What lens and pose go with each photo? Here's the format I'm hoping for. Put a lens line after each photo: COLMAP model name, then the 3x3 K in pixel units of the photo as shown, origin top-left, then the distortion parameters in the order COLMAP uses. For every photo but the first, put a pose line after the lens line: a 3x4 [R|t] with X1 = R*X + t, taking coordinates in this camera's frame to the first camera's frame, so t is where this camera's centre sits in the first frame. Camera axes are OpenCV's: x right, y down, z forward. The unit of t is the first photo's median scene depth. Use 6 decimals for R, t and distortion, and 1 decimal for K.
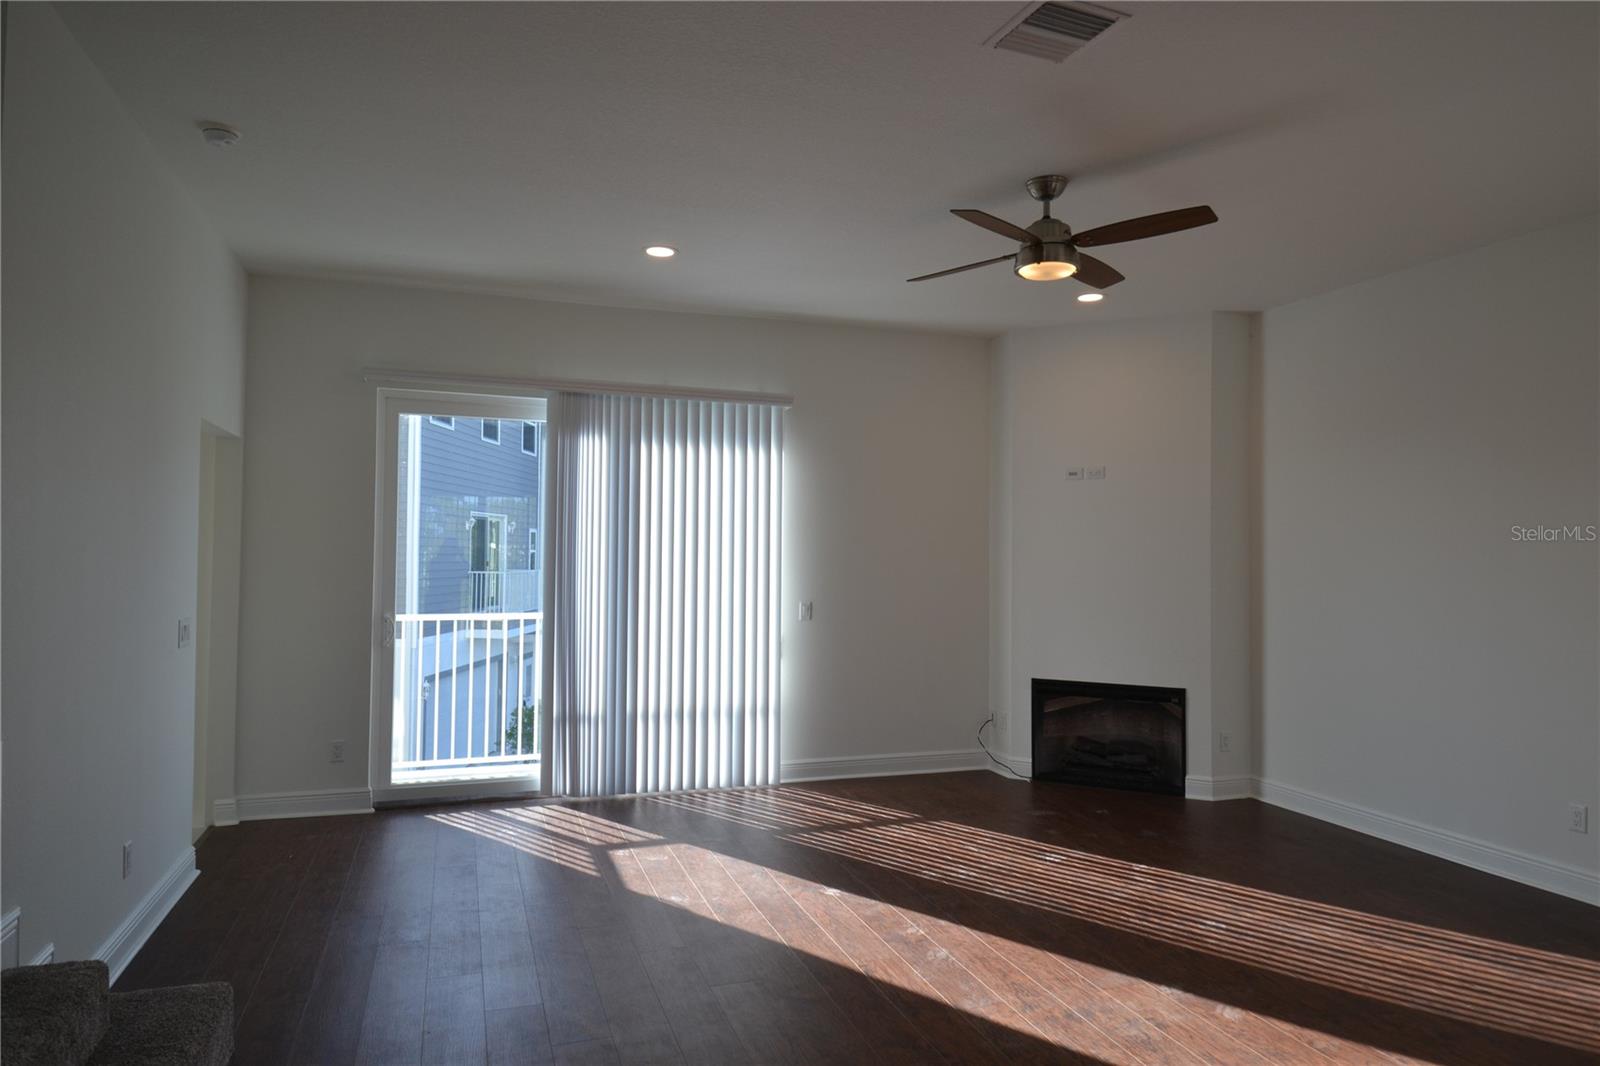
lens RADIAL K [[959.4, 0, 800.0], [0, 959.4, 533.0], [0, 0, 1]] dist [-0.001288, -0.039045]
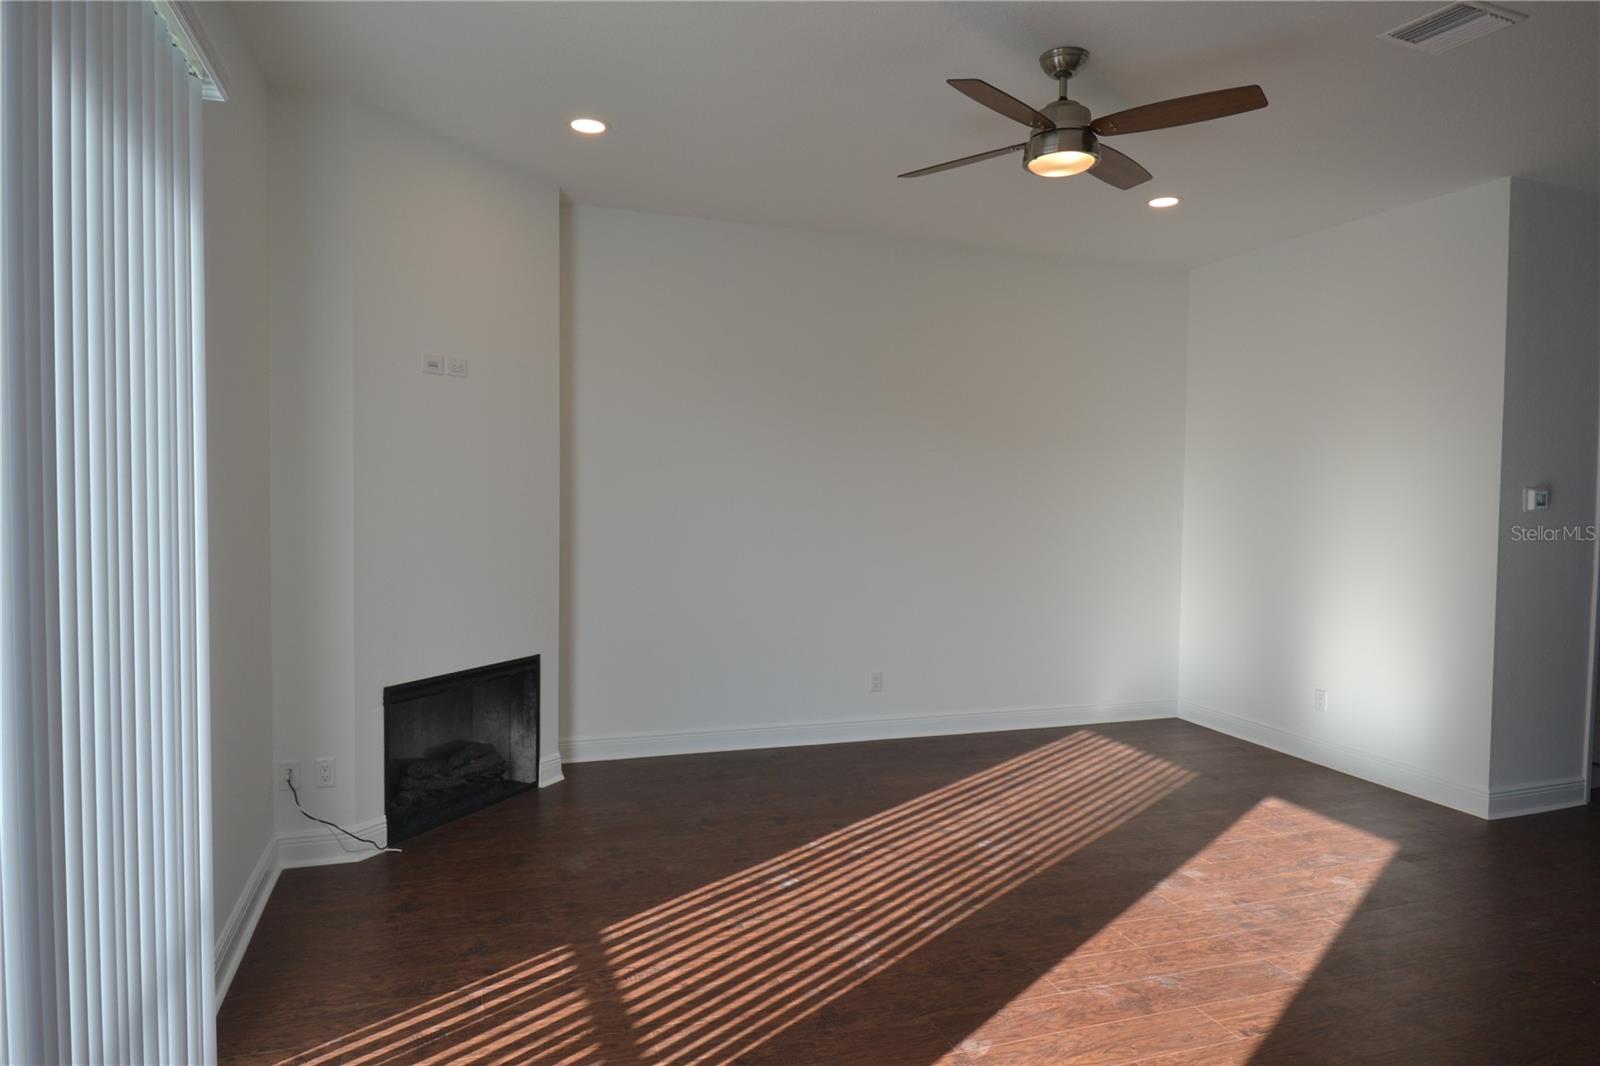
lens RADIAL K [[974.3, 0, 793.7], [0, 974.3, 520.5], [0, 0, 1]] dist [0.027929, -0.042206]
pose [[0.026477, -0.045269, 0.998624, -0.553888], [-0.025193, 0.998627, 0.045937, 0.011722], [-0.999332, -0.026375, 0.025300, 1.060239]]
